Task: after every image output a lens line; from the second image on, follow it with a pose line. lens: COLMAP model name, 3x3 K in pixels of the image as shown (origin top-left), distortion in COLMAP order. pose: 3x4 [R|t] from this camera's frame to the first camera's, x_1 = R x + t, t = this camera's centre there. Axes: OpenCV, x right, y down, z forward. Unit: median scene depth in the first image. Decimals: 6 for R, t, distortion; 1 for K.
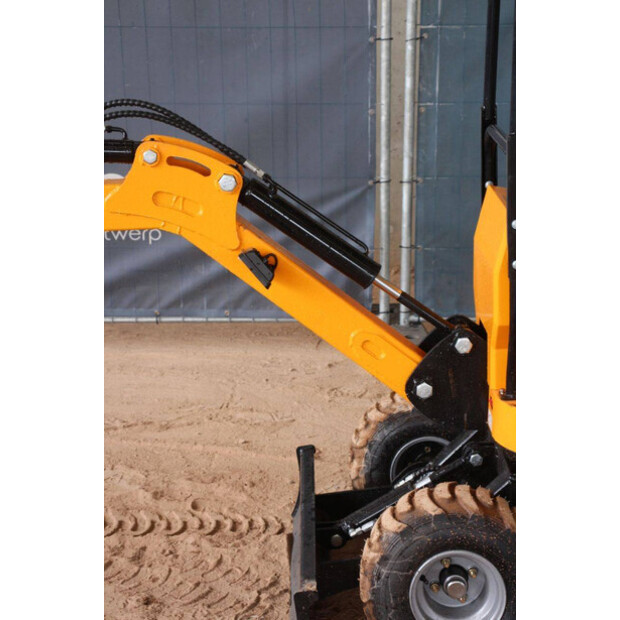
lens RADIAL K [[1458.5, 0, 315.2], [0, 1458.5, 314.1], [0, 0, 1]] dist [0.426920, 0.000000]
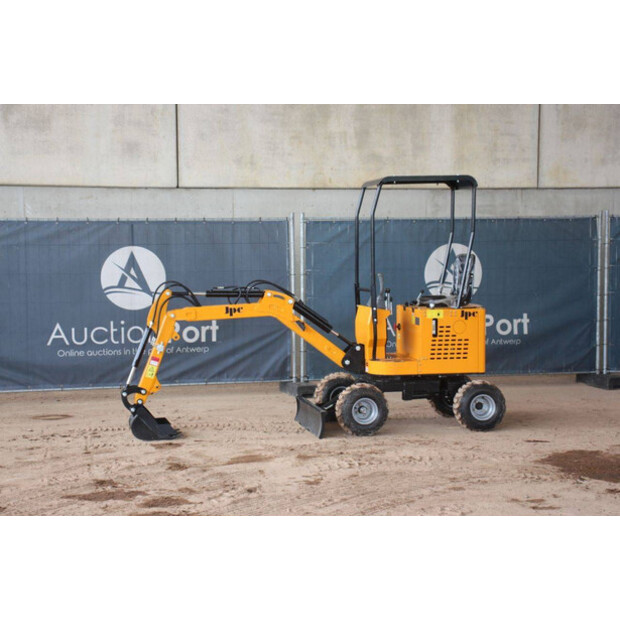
lens RADIAL K [[1128.6, 0, 305.2], [0, 1128.6, 314.0], [0, 0, 1]] dist [0.258285, 0.000000]
pose [[0.977245, -0.016268, 0.211491, -0.489882], [0.057421, 0.980116, -0.189934, 0.371161], [-0.204196, 0.197756, 0.958748, -1.295113]]
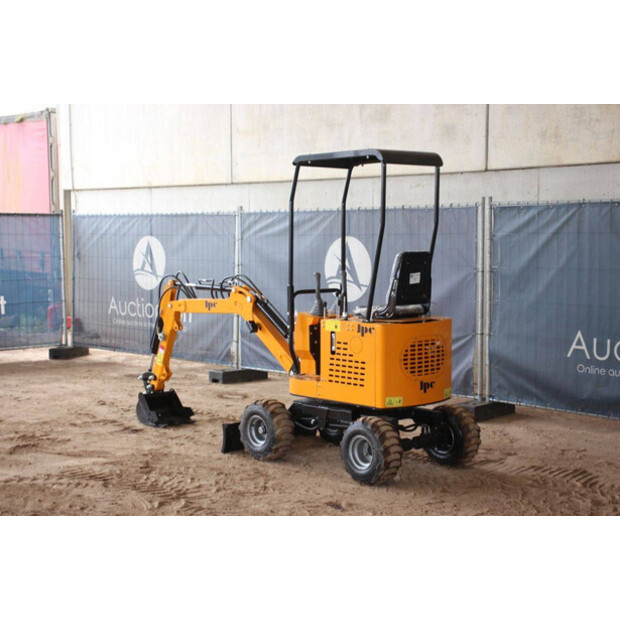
lens RADIAL K [[1079.4, 0, 317.2], [0, 1079.4, 323.0], [0, 0, 1]] dist [0.201010, 0.000000]
pose [[0.698186, 0.063395, -0.713104, 1.399033], [-0.185382, 0.978107, -0.094551, 0.124988], [0.691498, 0.198211, 0.694653, -0.409176]]
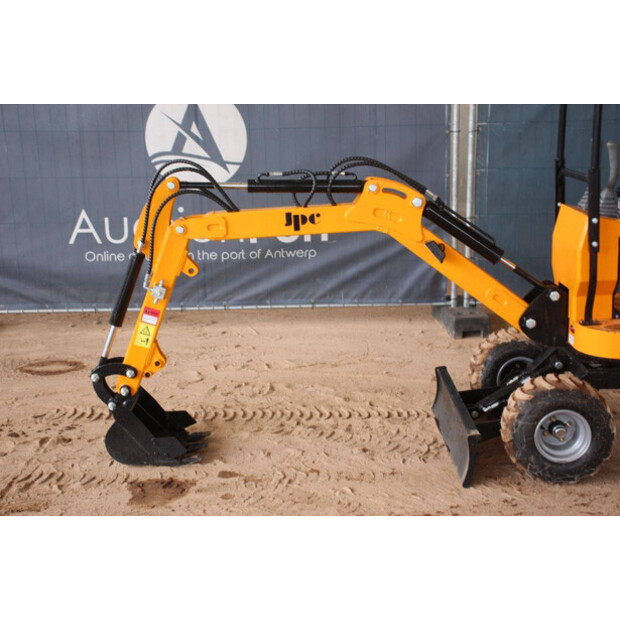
lens RADIAL K [[990.6, 0, 311.0], [0, 990.6, 313.2], [0, 0, 1]] dist [0.141597, 0.000000]
pose [[0.999900, -0.014042, 0.001905, -0.156015], [0.014090, 0.999509, -0.027972, 0.058985], [-0.001511, 0.027996, 0.999607, -0.133883]]
